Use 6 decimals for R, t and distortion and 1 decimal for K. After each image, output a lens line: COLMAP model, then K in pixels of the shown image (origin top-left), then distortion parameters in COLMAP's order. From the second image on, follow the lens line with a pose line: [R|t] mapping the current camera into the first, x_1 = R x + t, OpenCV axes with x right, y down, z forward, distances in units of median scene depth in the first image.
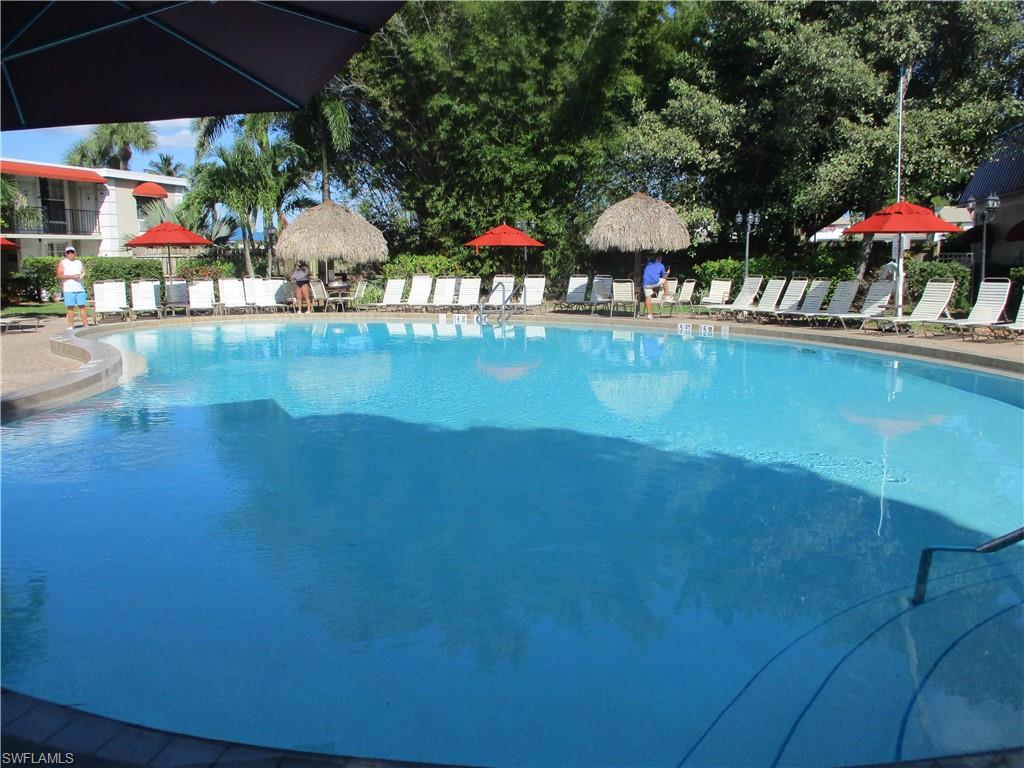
lens RADIAL K [[834.9, 0, 514.9], [0, 834.9, 381.2], [0, 0, 1]] dist [-0.060059, 0.034916]
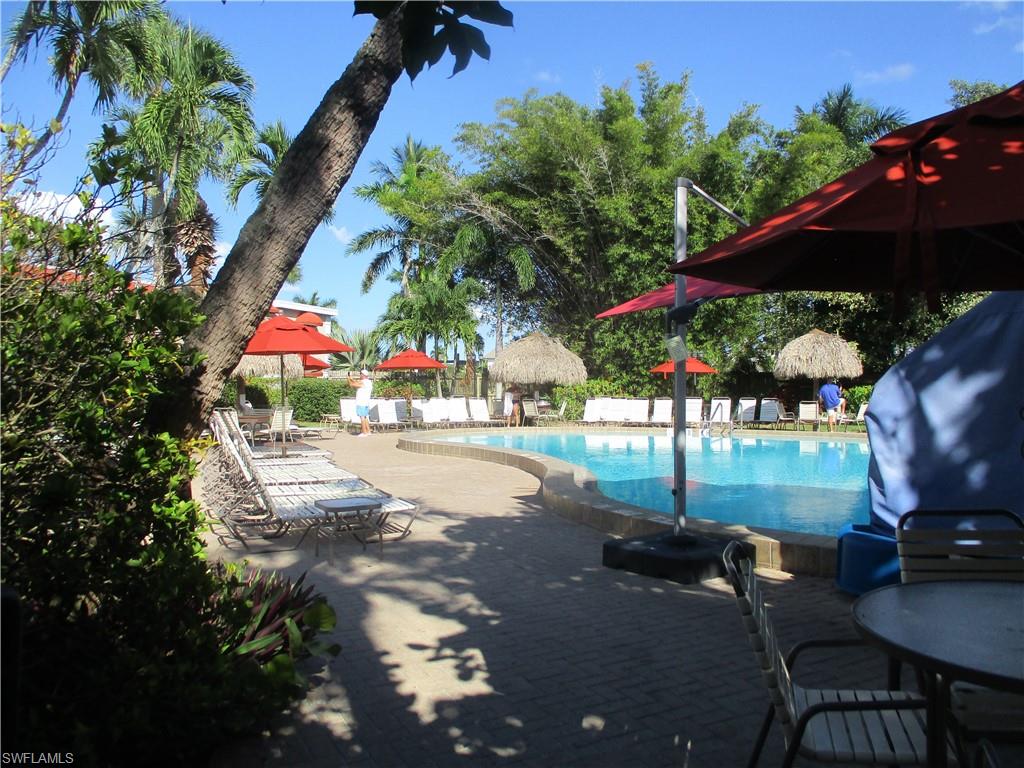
lens RADIAL K [[834.9, 0, 509.5], [0, 834.9, 387.8], [0, 0, 1]] dist [-0.060059, 0.034916]
pose [[0.999899, 0.007830, -0.011893, -0.227996], [-0.009435, 0.989891, -0.141515, 0.023724], [0.010665, 0.141613, 0.989865, -0.139679]]
